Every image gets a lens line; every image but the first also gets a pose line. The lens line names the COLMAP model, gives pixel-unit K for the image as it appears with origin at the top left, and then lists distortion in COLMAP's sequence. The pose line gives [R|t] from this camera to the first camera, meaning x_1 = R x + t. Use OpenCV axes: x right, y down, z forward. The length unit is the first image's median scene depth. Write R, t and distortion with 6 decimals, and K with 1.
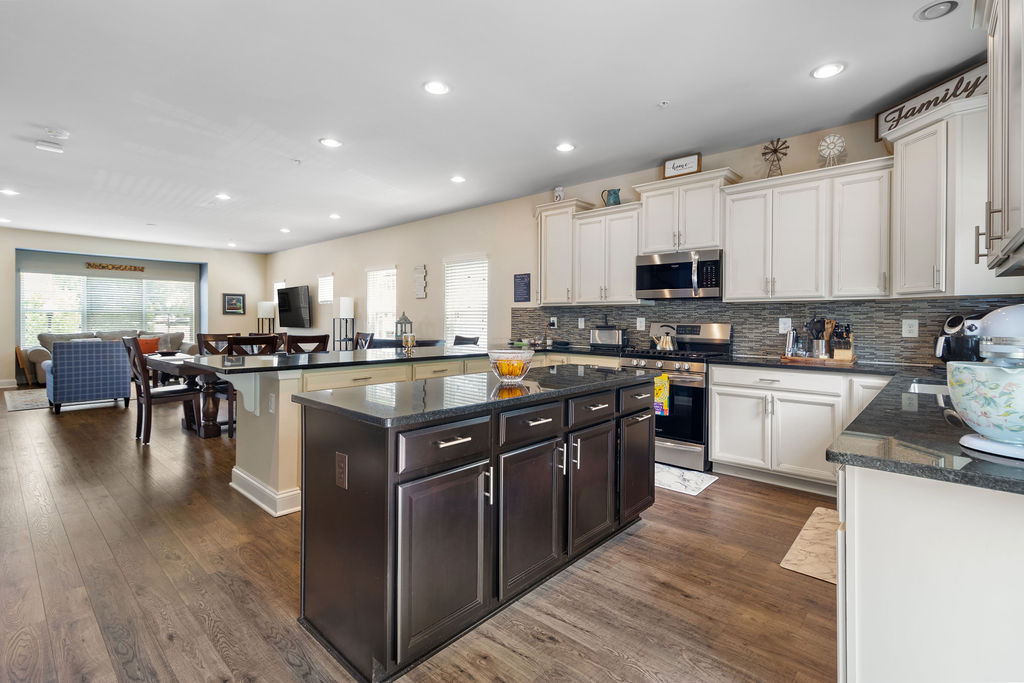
lens RADIAL K [[477.8, 0, 522.8], [0, 477.8, 318.0], [0, 0, 1]] dist [0.000800, 0.000217]
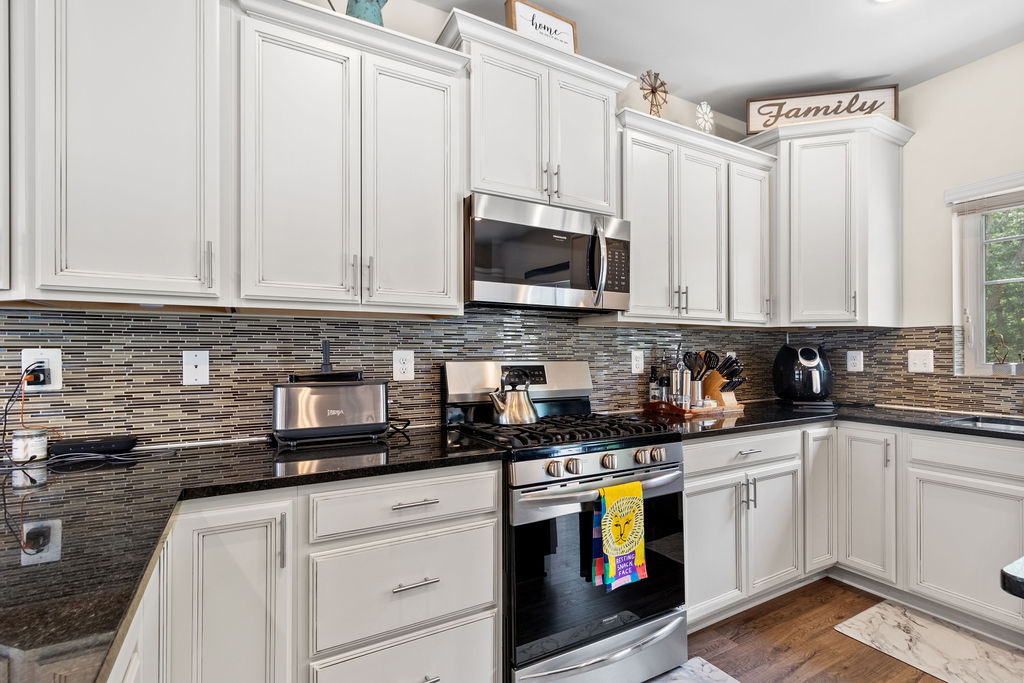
lens RADIAL K [[477.8, 0, 512.1], [0, 477.8, 350.1], [0, 0, 1]] dist [0.000800, 0.000217]
pose [[0.325991, 0.000968, 0.945372, -0.138445], [0.002318, 0.999996, -0.001823, 0.000495], [-0.945370, 0.002785, 0.325987, 0.955857]]
